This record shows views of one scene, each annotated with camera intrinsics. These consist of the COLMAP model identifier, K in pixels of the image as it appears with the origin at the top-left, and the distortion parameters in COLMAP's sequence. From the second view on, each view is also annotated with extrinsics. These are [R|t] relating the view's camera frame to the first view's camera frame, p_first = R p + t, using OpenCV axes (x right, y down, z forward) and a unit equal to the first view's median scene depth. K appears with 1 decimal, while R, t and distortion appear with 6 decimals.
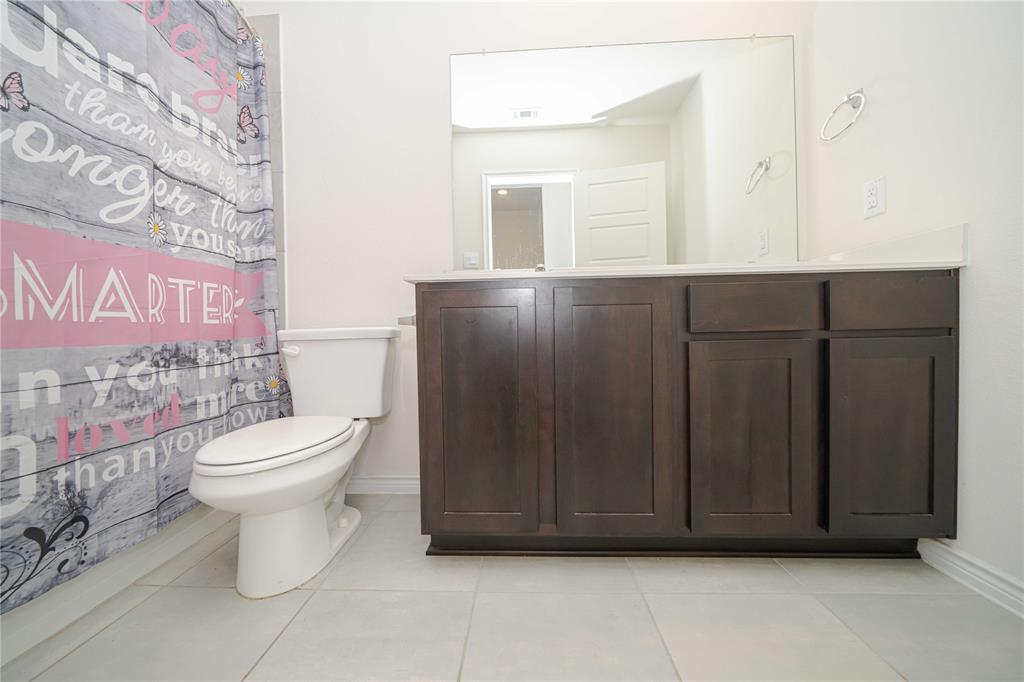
lens RADIAL K [[350.2, 0, 509.5], [0, 350.2, 339.1], [0, 0, 1]] dist [-0.005328, 0.000104]
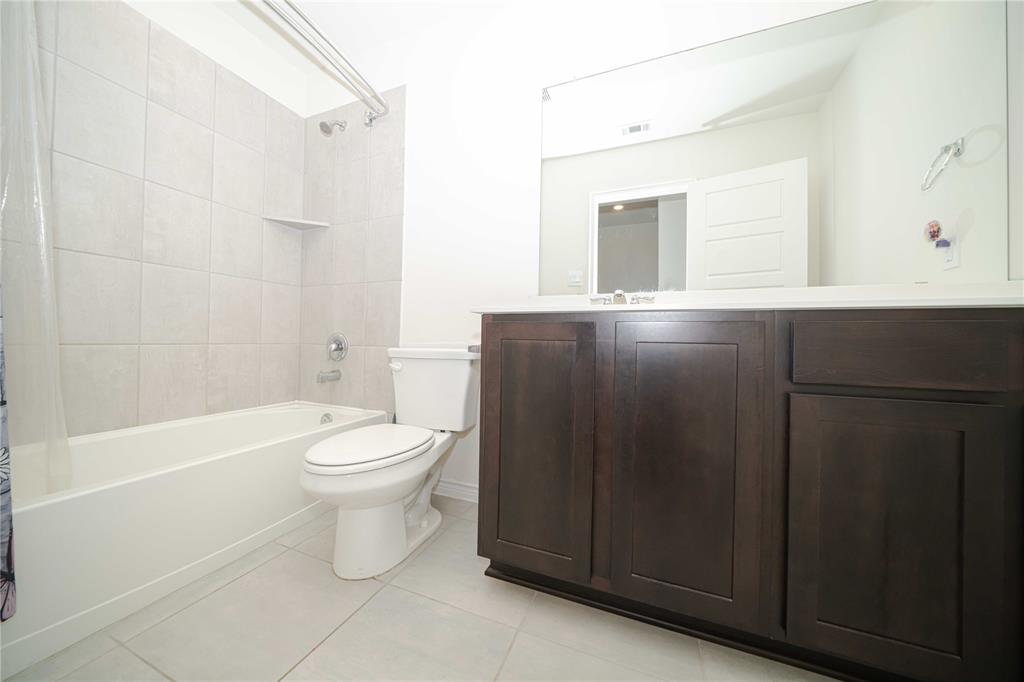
lens RADIAL K [[335.2, 0, 516.1], [0, 335.2, 341.0], [0, 0, 1]] dist [-0.007353, 0.000467]
pose [[0.945648, 0.035978, -0.323197, 0.145862], [-0.043313, 0.998941, -0.015530, -0.062682], [0.322296, 0.028684, 0.946204, 0.074110]]
